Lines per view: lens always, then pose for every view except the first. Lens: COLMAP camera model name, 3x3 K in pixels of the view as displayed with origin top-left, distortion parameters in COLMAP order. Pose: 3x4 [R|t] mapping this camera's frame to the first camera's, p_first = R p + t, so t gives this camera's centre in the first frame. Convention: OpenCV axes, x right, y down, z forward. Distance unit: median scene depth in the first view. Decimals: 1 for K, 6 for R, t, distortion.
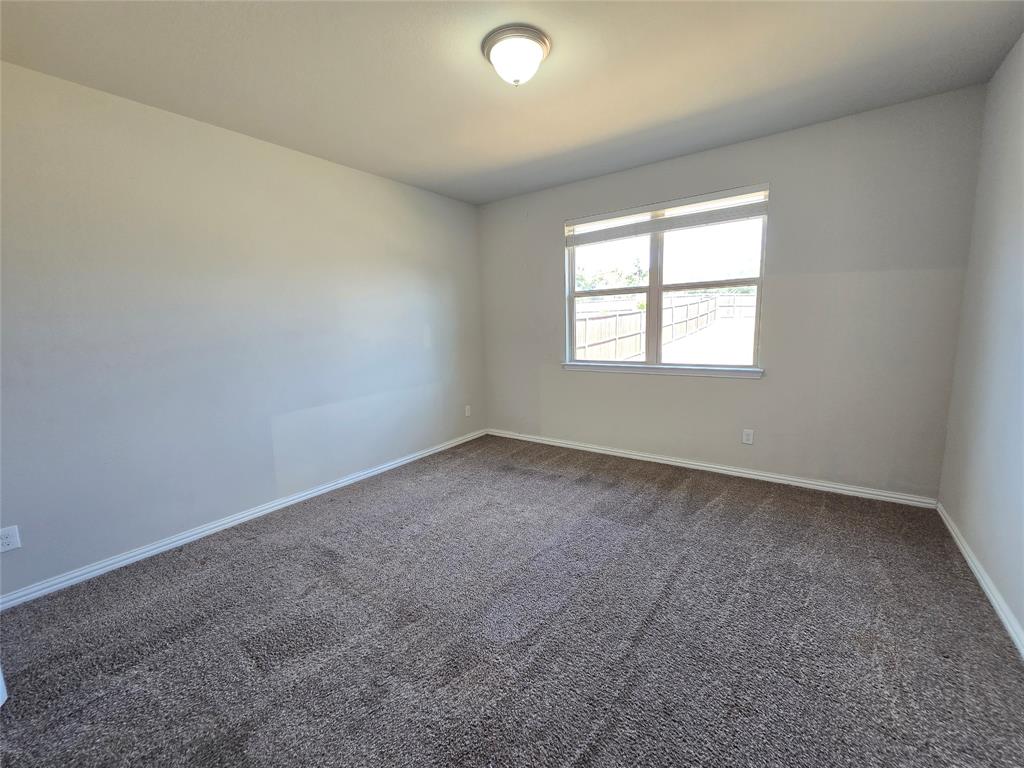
lens RADIAL K [[420.0, 0, 510.4], [0, 420.0, 380.3], [0, 0, 1]] dist [-0.001789, 0.000286]
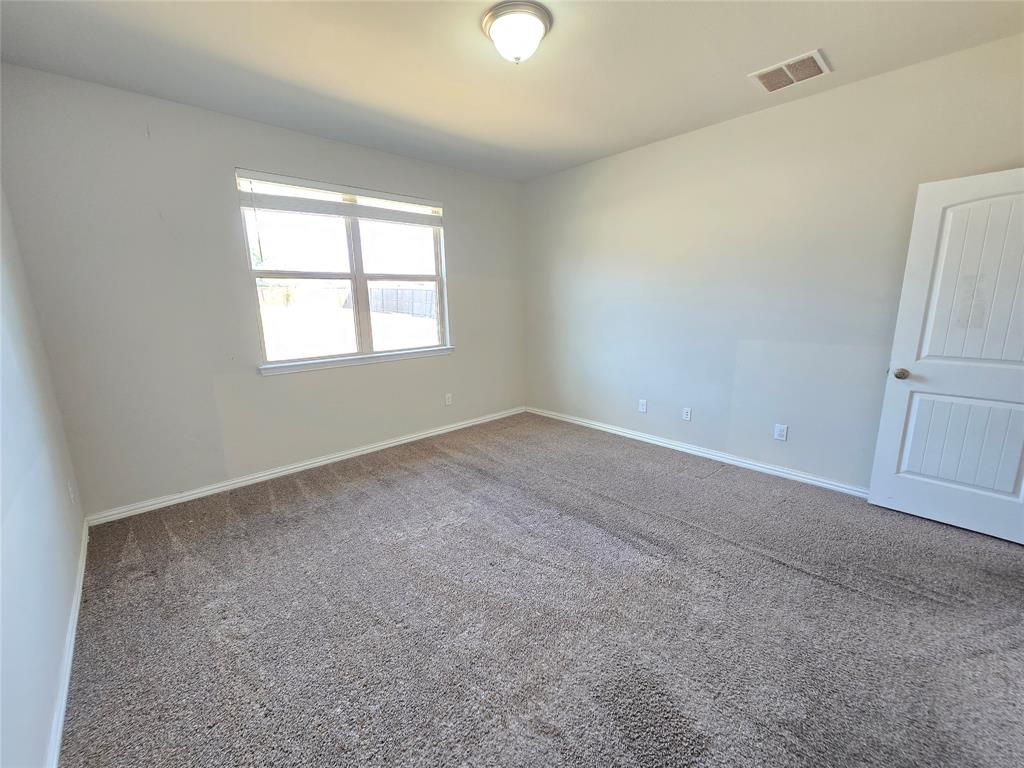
lens RADIAL K [[420.0, 0, 513.0], [0, 420.0, 385.3], [0, 0, 1]] dist [-0.001789, 0.000286]
pose [[0.199405, -0.167042, 0.965575, -0.566866], [0.151028, 0.978829, 0.138145, -0.051393], [-0.968209, 0.118282, 0.220412, 0.467203]]
